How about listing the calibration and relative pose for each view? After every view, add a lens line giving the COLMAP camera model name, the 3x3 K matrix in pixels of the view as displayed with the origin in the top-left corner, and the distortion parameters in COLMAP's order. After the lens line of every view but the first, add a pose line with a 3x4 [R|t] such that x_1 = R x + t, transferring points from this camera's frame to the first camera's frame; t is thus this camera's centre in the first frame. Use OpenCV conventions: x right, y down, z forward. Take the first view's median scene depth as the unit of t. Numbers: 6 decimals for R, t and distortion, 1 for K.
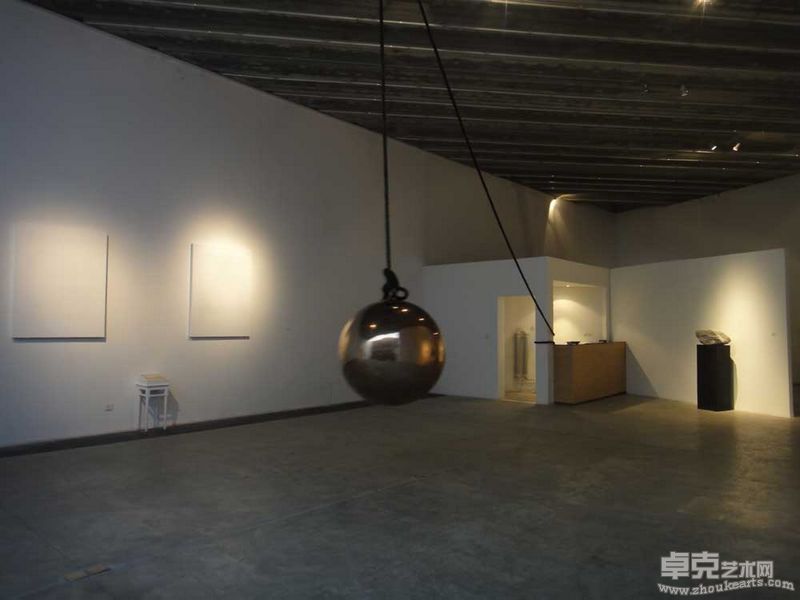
lens RADIAL K [[556.7, 0, 400.0], [0, 556.7, 300.0], [0, 0, 1]] dist [0.002414, 0.000397]
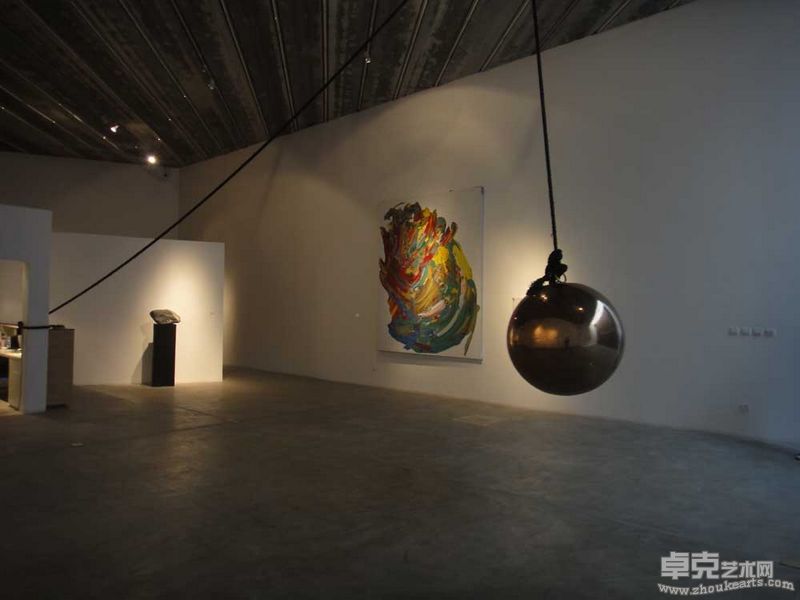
lens RADIAL K [[556.7, 0, 400.0], [0, 556.7, 300.0], [0, 0, 1]] dist [0.002414, 0.000397]
pose [[0.020733, 0.020627, 0.999572, -0.468197], [-0.056518, 0.998213, -0.019426, 0.031085], [-0.998186, -0.056091, 0.021862, 0.539042]]
